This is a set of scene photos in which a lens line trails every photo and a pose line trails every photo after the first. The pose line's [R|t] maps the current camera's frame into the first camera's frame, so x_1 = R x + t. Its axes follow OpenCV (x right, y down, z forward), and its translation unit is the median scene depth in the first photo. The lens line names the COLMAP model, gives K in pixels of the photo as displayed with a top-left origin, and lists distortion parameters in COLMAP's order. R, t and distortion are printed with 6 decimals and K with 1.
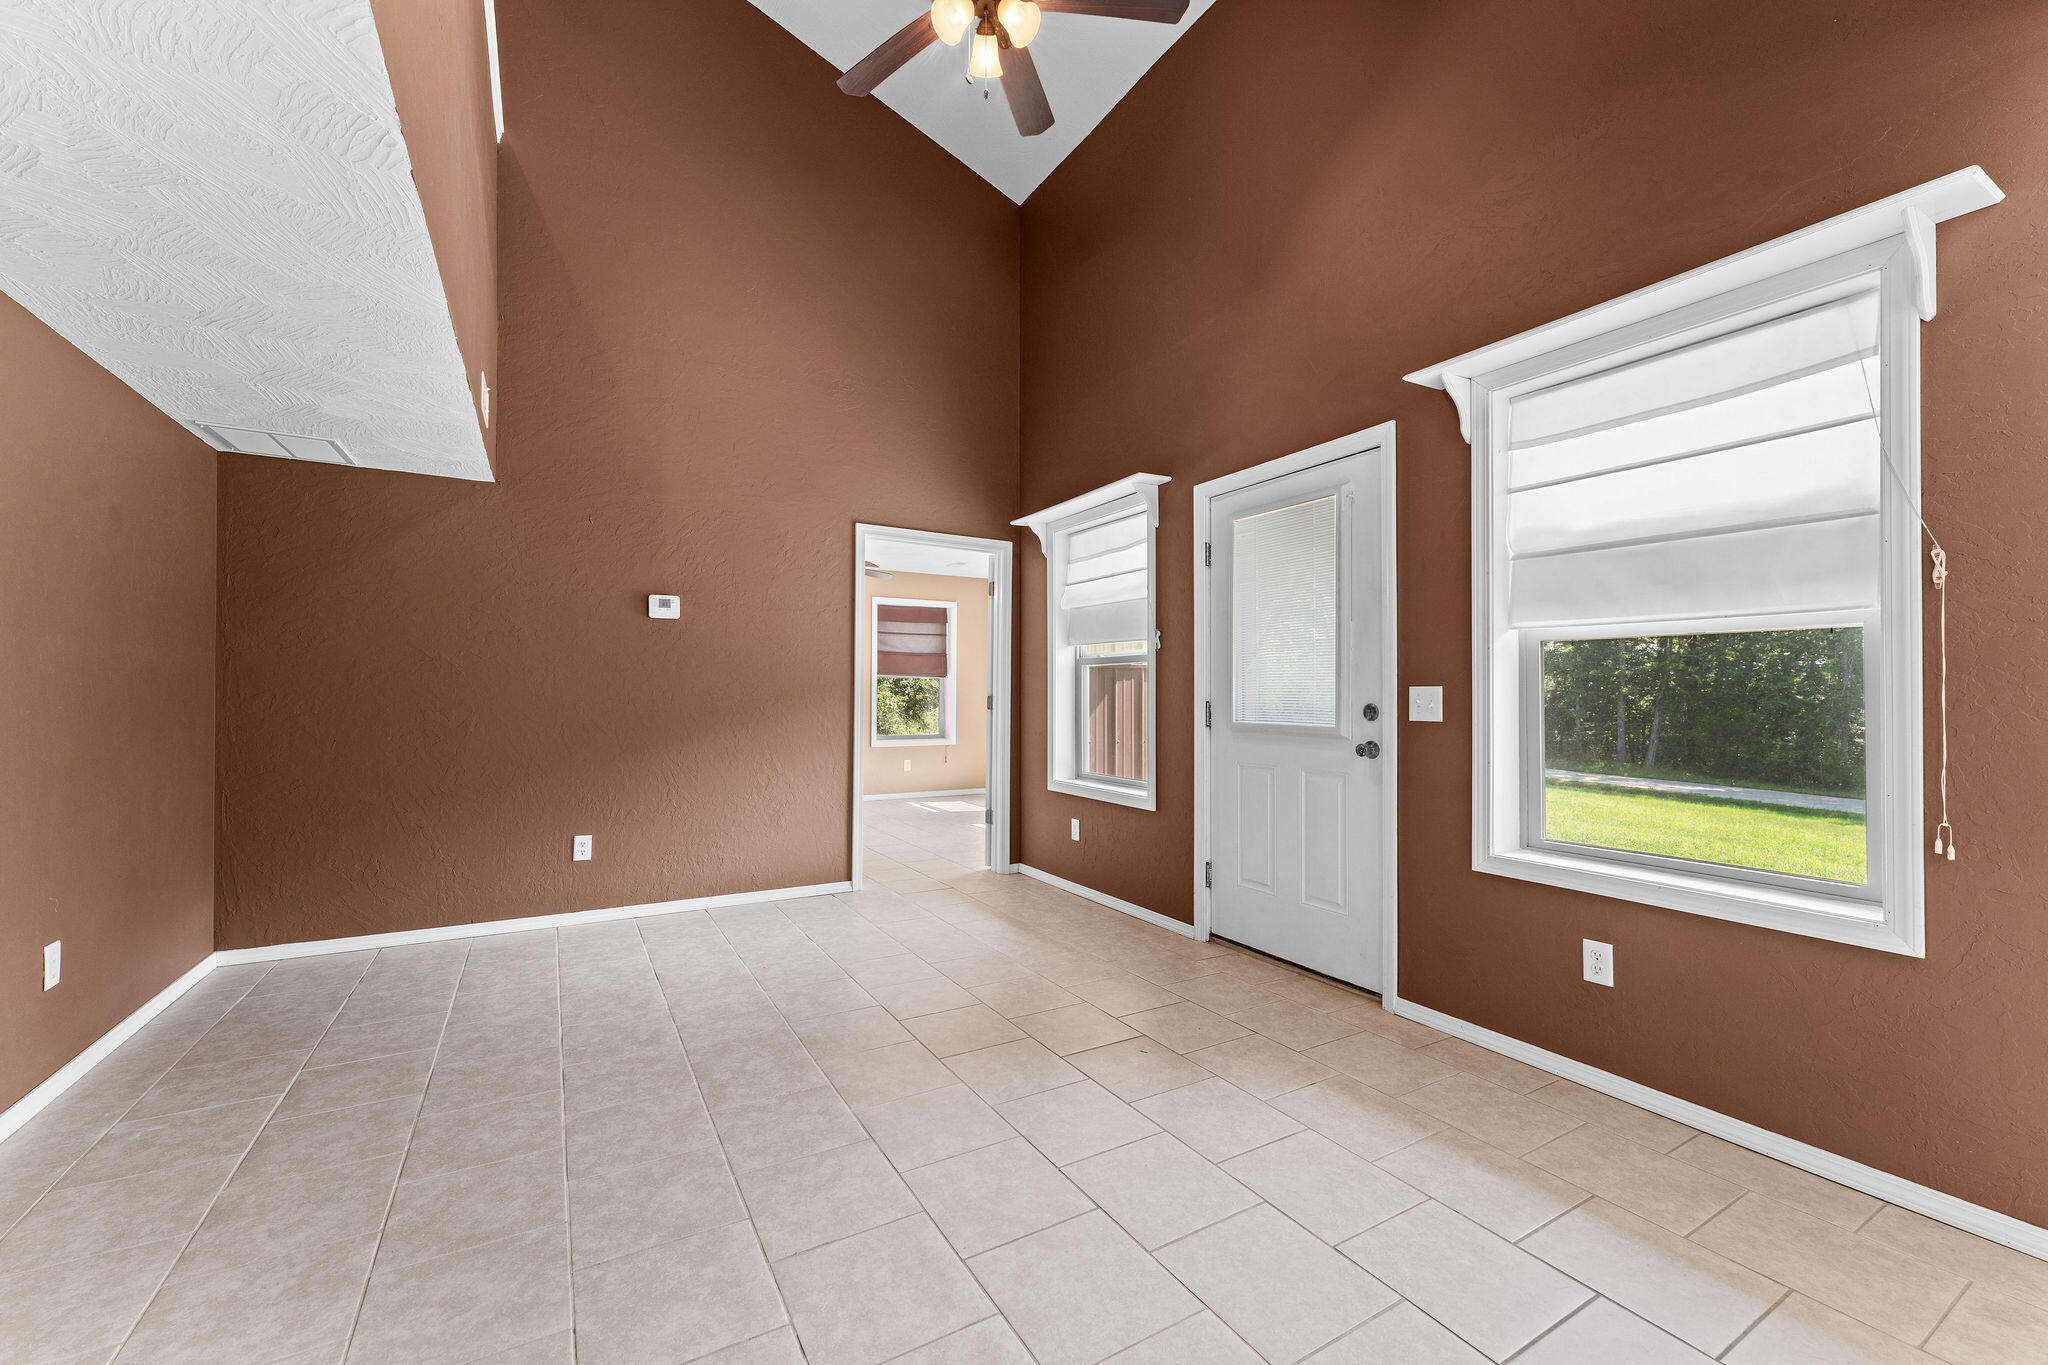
lens RADIAL K [[812.8, 0, 1016.9], [0, 812.8, 685.3], [0, 0, 1]] dist [0.000156, -0.000049]
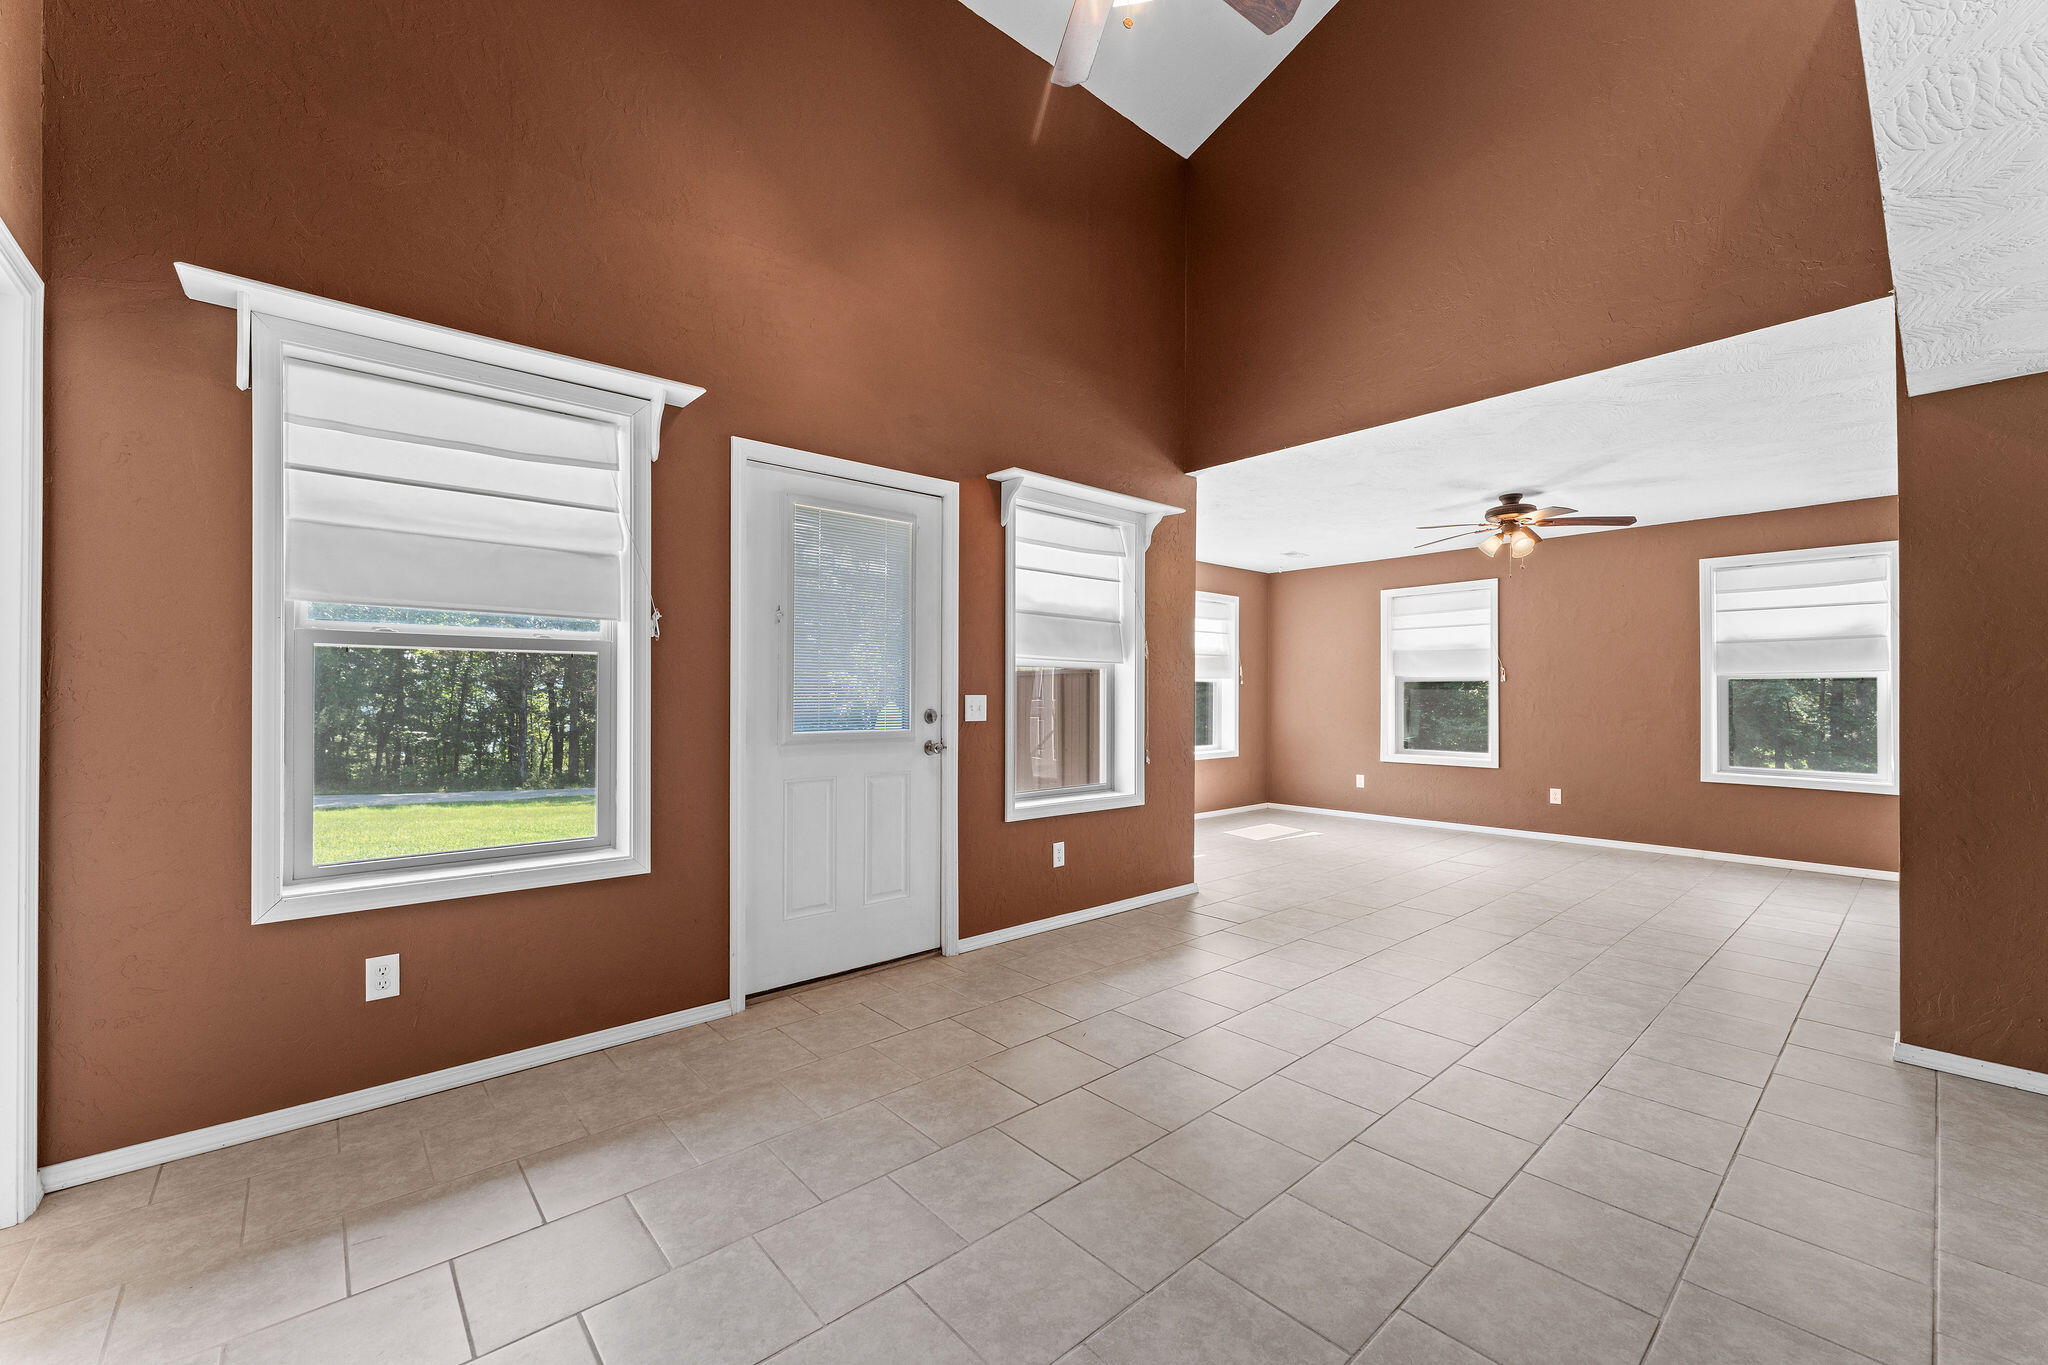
lens RADIAL K [[812.8, 0, 1017.4], [0, 812.8, 691.8], [0, 0, 1]] dist [0.000156, -0.000049]
pose [[-0.193244, -0.001050, 0.981150, -0.604671], [-0.015002, 0.999886, -0.001884, -0.001920], [-0.981036, -0.015083, -0.193238, 0.887204]]
